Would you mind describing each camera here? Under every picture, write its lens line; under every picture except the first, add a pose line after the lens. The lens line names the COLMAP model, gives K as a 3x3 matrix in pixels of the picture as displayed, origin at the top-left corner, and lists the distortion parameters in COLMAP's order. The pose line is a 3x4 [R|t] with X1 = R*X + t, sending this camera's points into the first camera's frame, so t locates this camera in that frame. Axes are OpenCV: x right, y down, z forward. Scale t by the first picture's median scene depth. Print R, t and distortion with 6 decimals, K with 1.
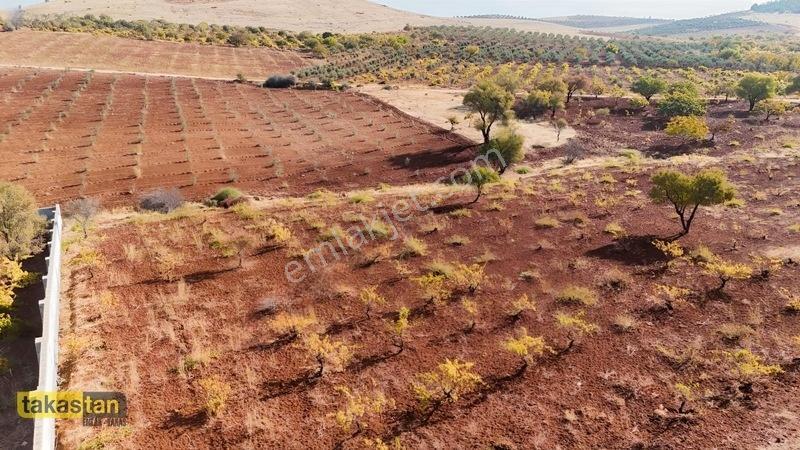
lens RADIAL K [[583.4, 0, 401.6], [0, 583.4, 224.7], [0, 0, 1]] dist [0.071489, -0.064828]
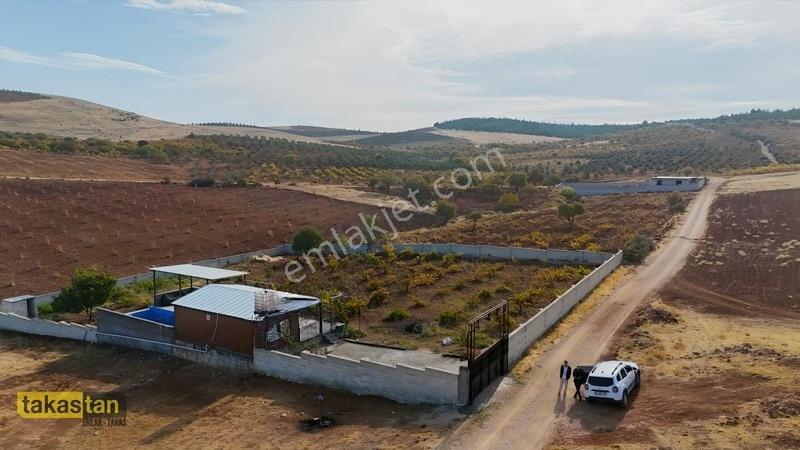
lens RADIAL K [[583.4, 0, 400.5], [0, 583.4, 221.4], [0, 0, 1]] dist [0.071489, -0.064828]
pose [[0.888987, -0.052415, 0.454923, -0.566292], [0.130543, 0.981214, -0.142047, 0.106229], [-0.438932, 0.185665, 0.879129, -0.406825]]
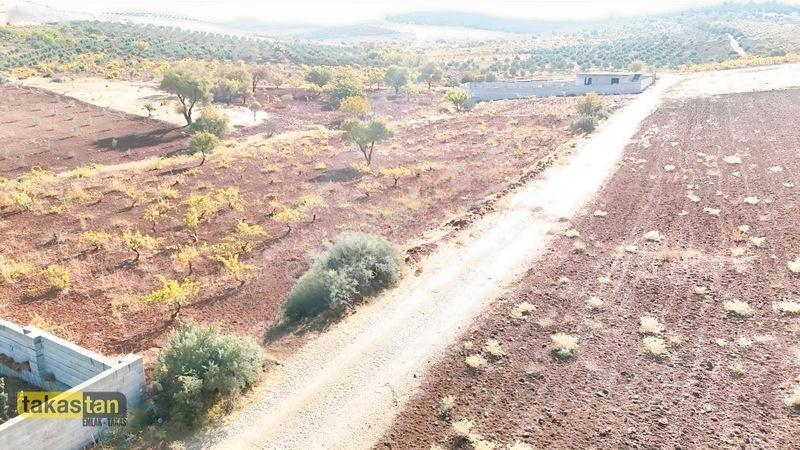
lens RADIAL K [[583.4, 0, 399.7], [0, 583.4, 223.1], [0, 0, 1]] dist [0.071489, -0.064828]
pose [[0.863022, -0.134424, 0.486954, -0.058298], [0.137918, 0.990023, 0.028866, 0.047805], [-0.485976, 0.042247, 0.872951, -0.093555]]
